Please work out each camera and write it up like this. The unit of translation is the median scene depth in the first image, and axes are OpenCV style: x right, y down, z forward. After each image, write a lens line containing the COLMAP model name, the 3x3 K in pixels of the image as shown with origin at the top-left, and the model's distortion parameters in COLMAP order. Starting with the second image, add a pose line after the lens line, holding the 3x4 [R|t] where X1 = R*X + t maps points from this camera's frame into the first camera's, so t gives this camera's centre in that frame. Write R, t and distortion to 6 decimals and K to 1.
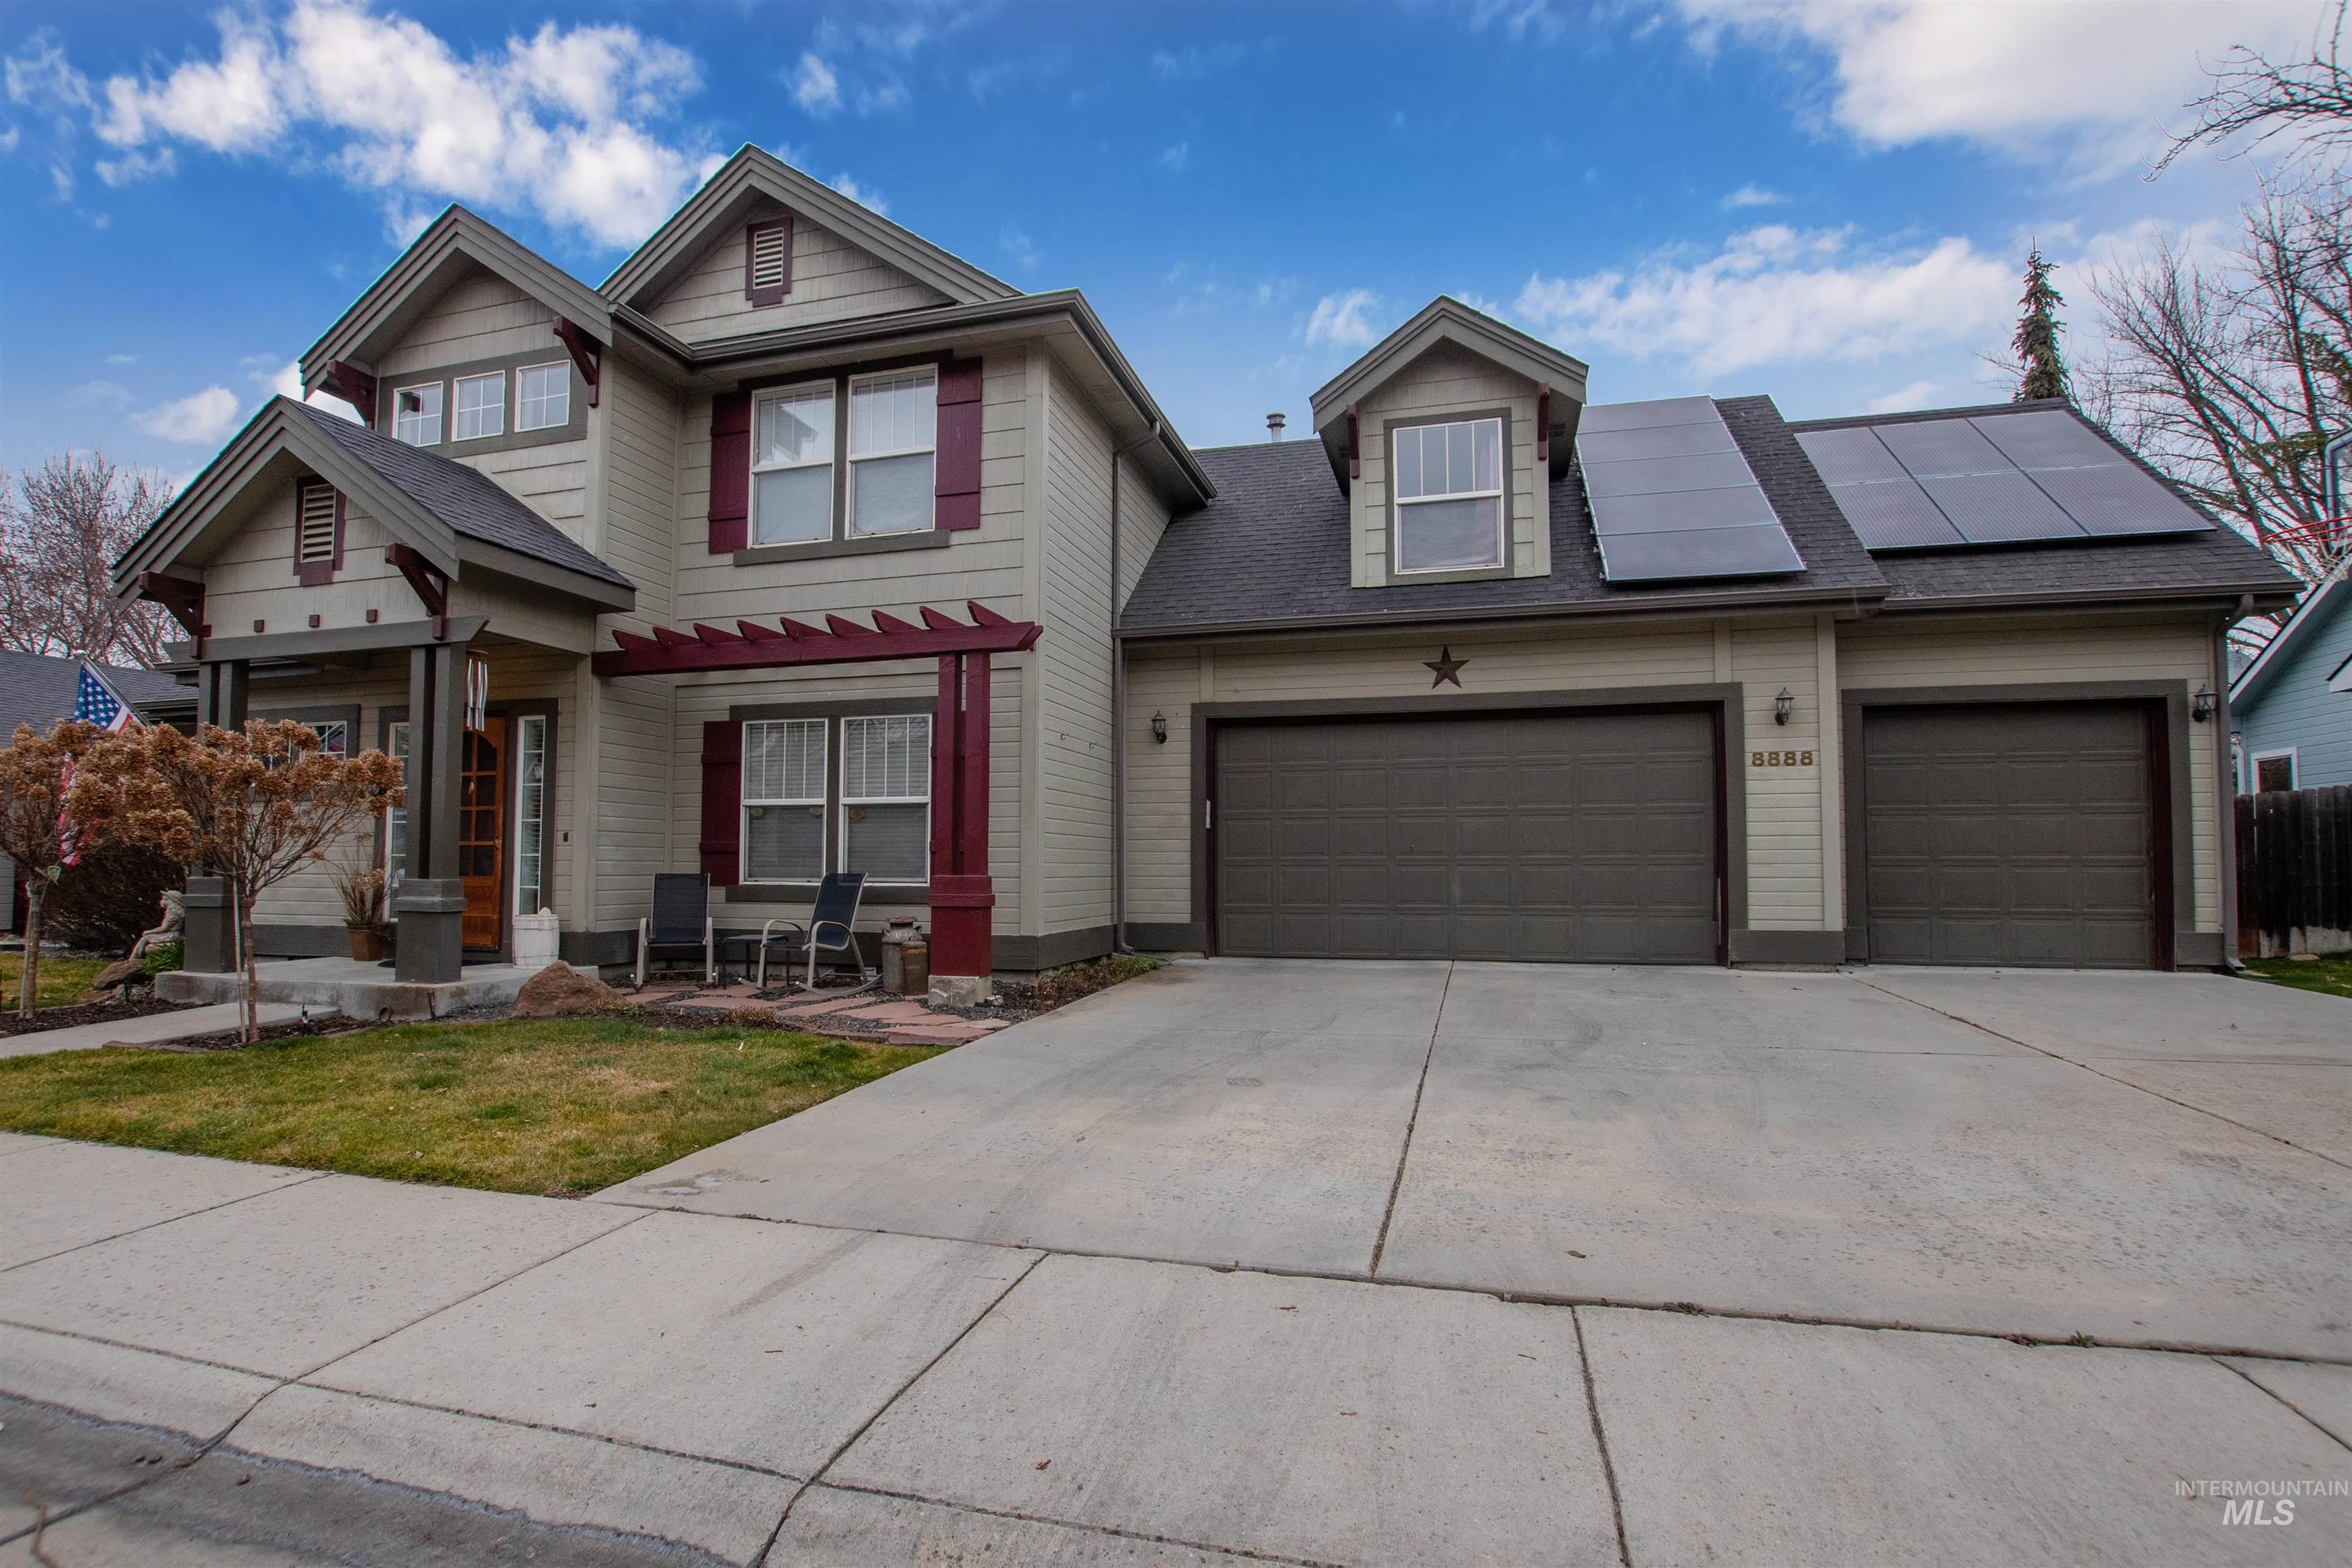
lens RADIAL K [[1086.3, 0, 1161.1], [0, 1086.3, 819.2], [0, 0, 1]] dist [-0.029870, 0.000308]
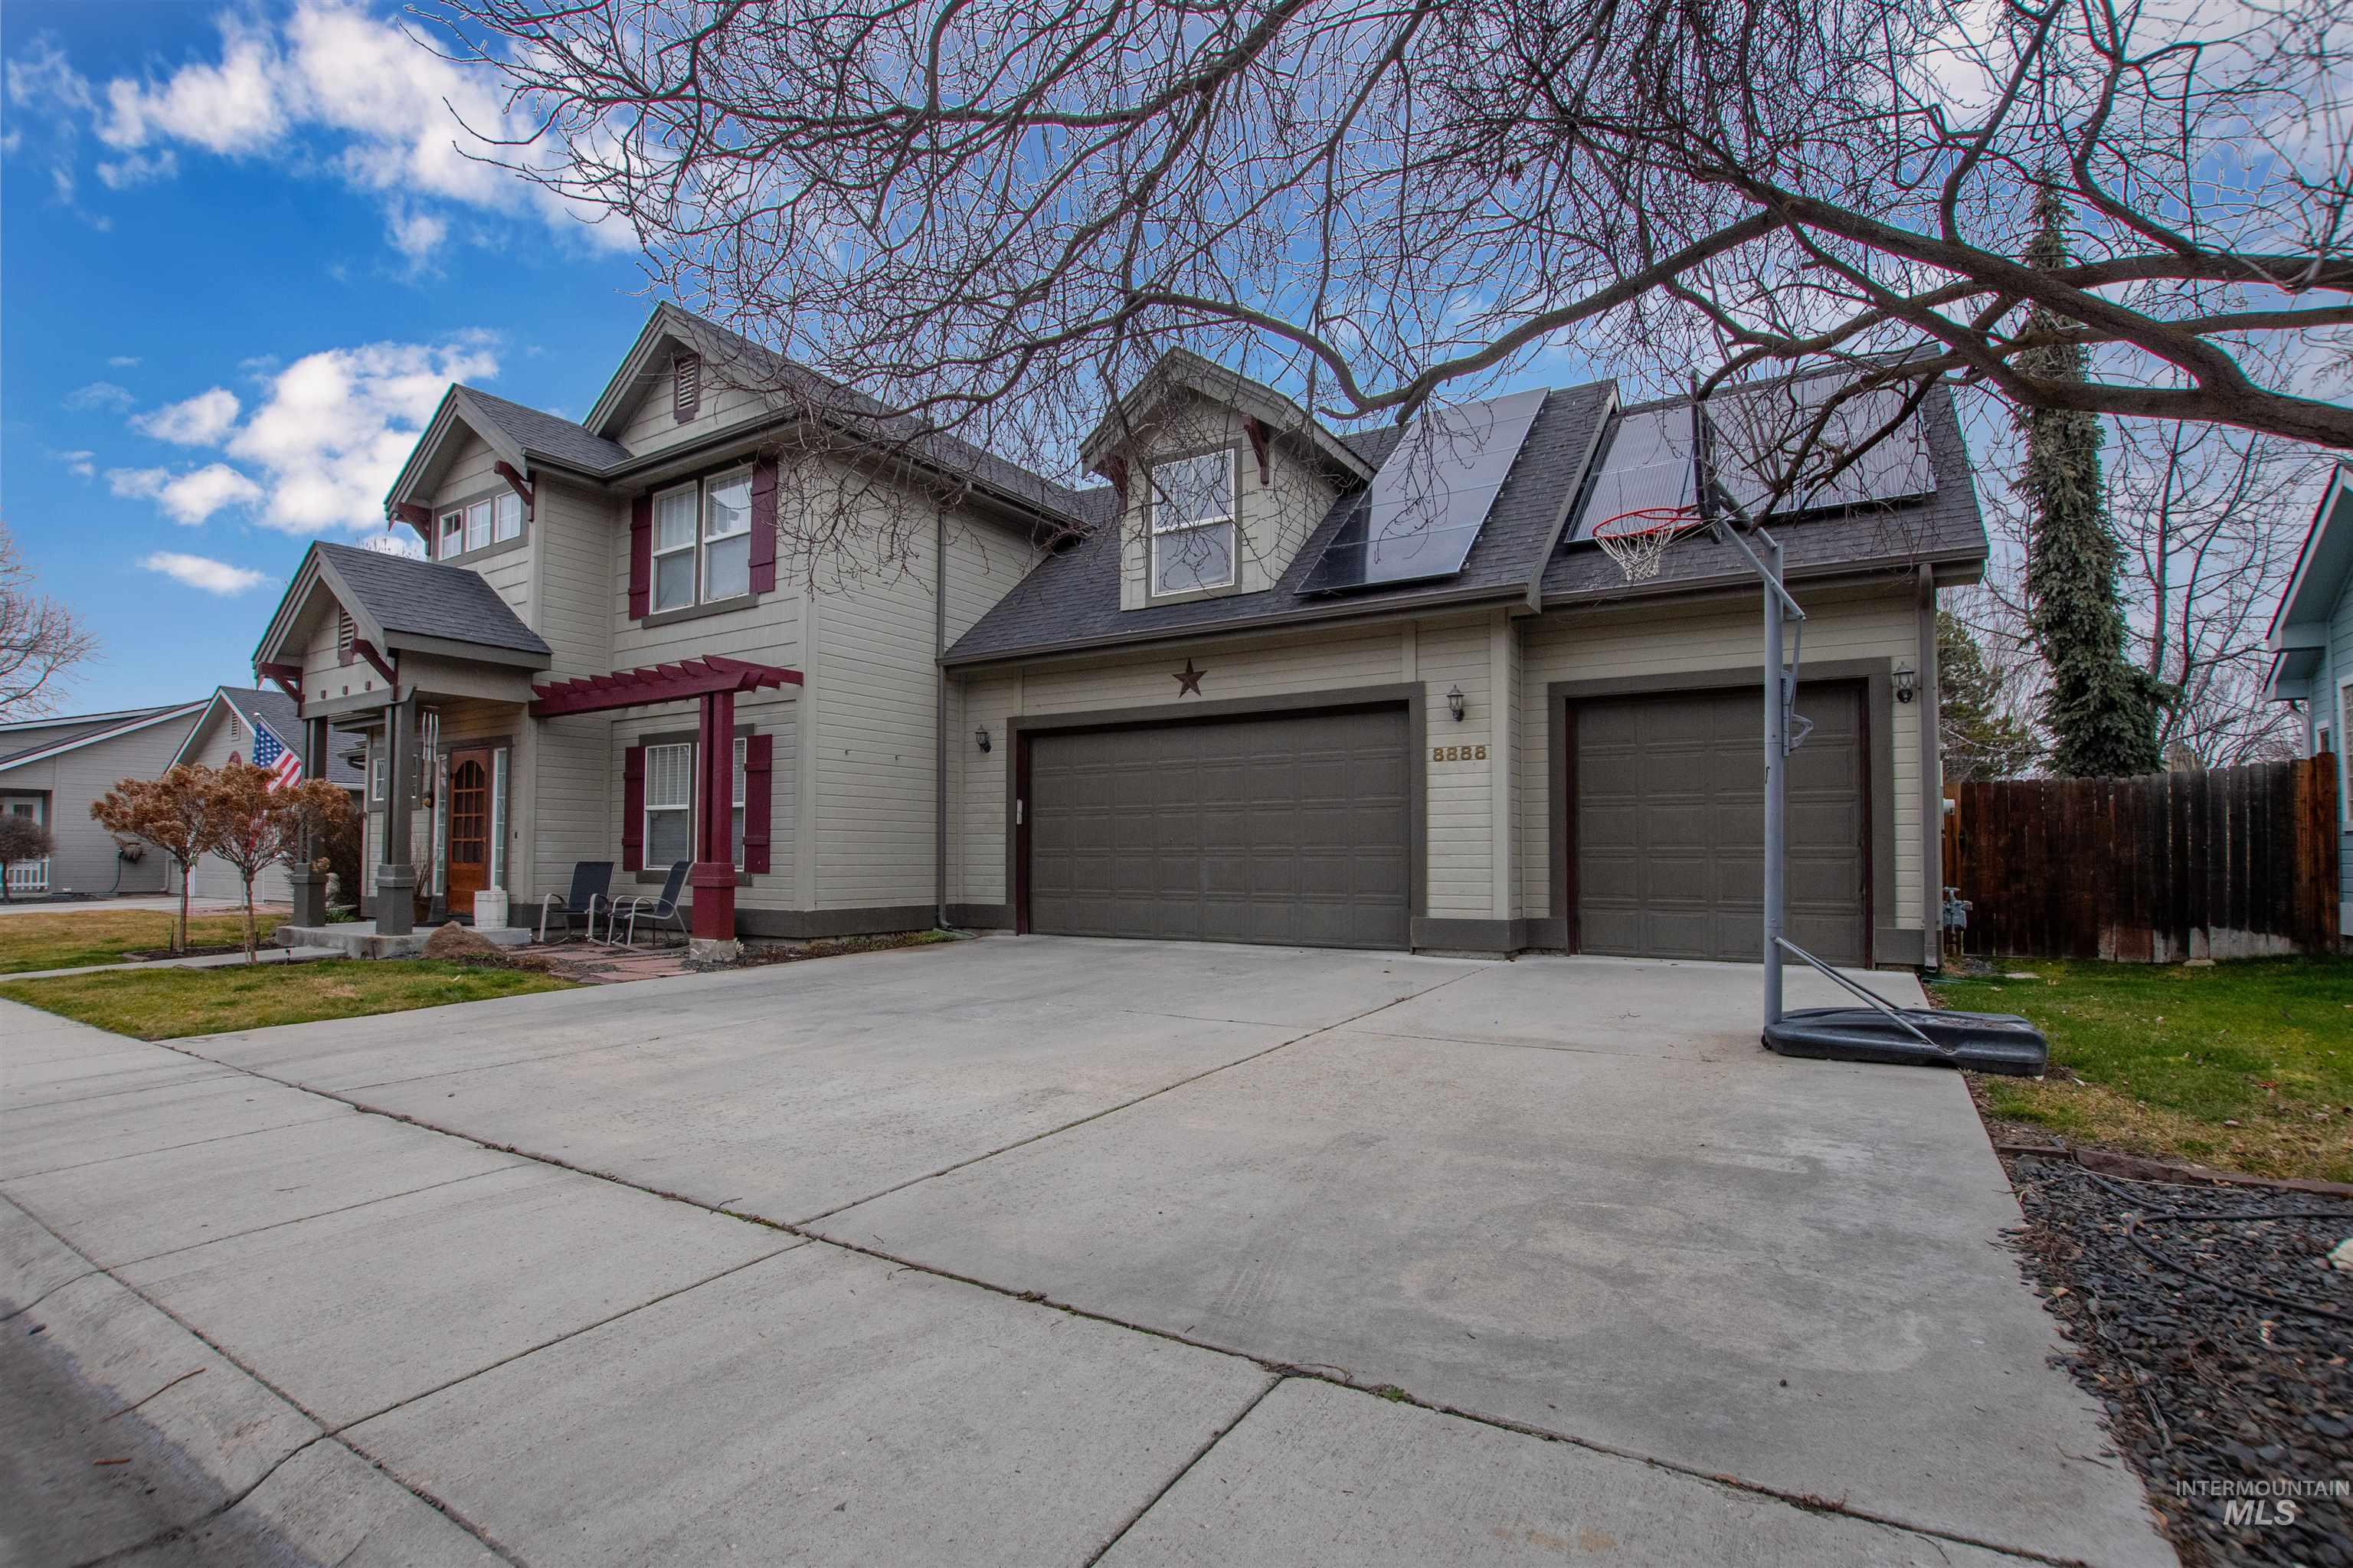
lens RADIAL K [[1071.4, 0, 1175.3], [0, 1071.4, 817.4], [0, 0, 1]] dist [-0.028312, 0.000219]
pose [[0.960421, -0.009924, -0.278376, 0.605448], [0.011545, 0.999925, 0.004182, -0.002056], [0.278313, -0.007230, 0.960463, -0.069588]]
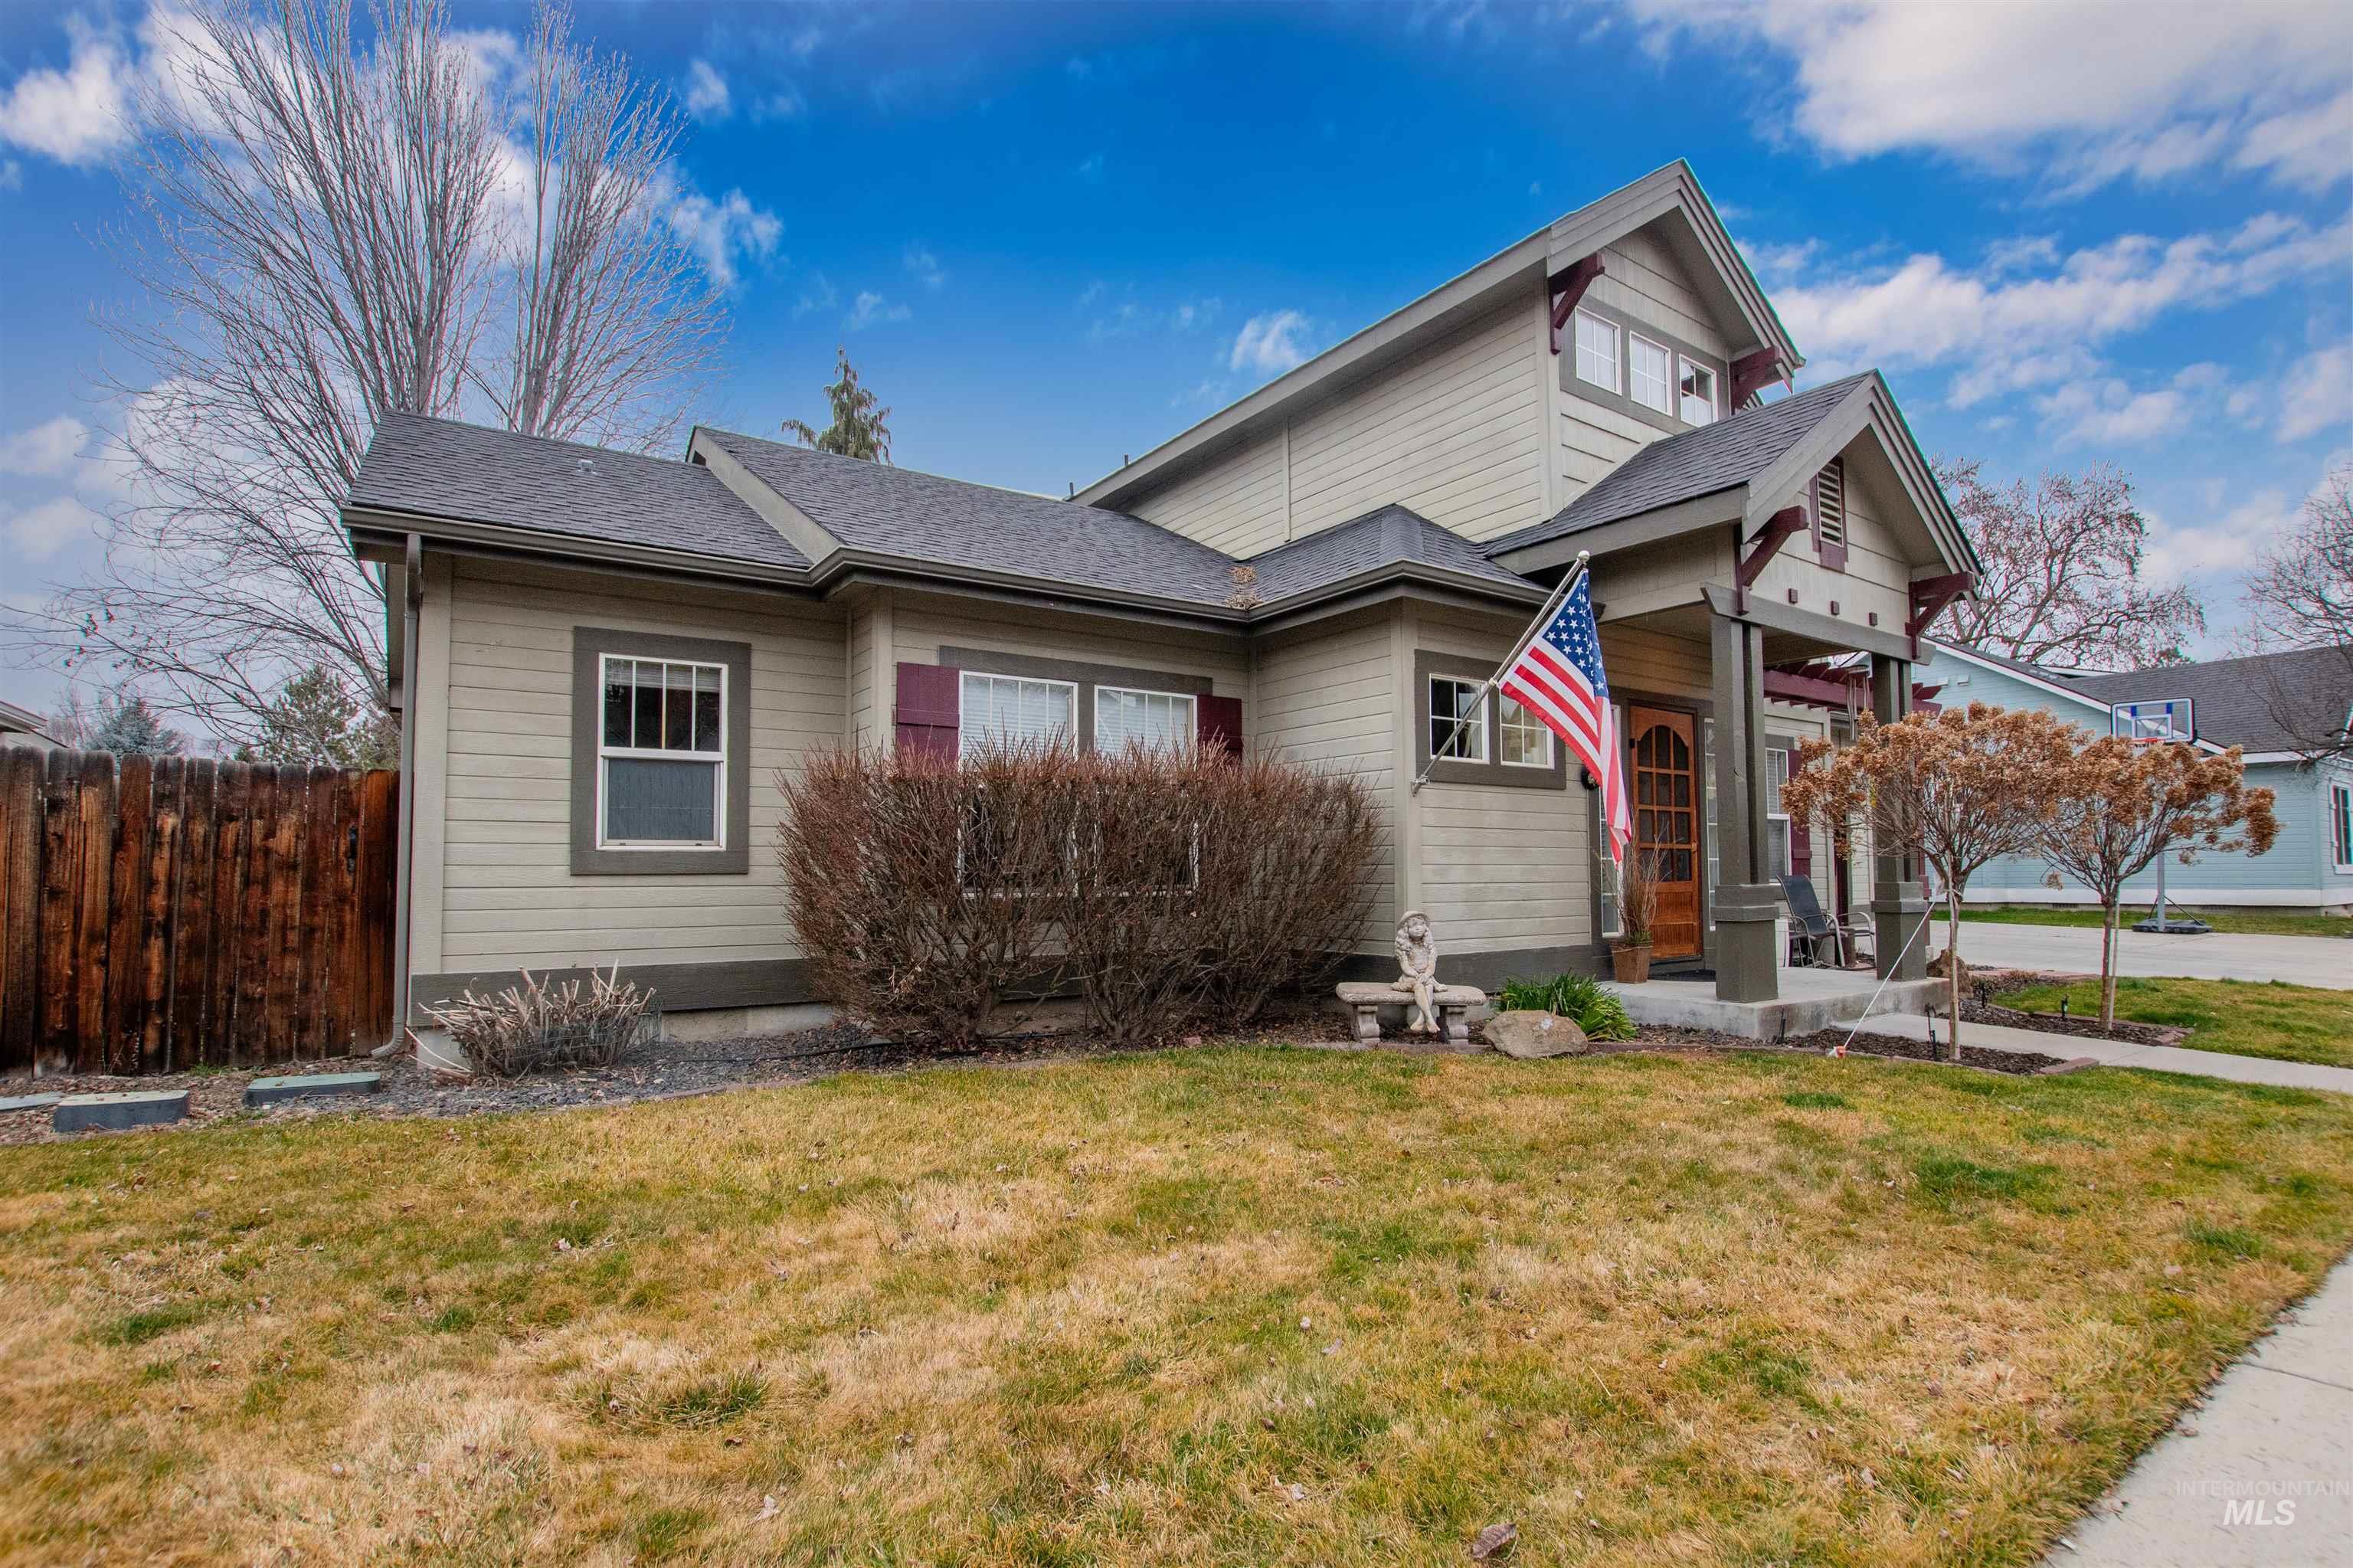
lens RADIAL K [[1071.4, 0, 1175.3], [0, 1071.4, 817.4], [0, 0, 1]] dist [-0.028312, 0.000219]
pose [[0.654401, 0.036431, 0.755270, -1.581248], [-0.032448, 0.999272, -0.020086, 0.029105], [-0.755452, -0.011362, 0.655106, 0.699872]]
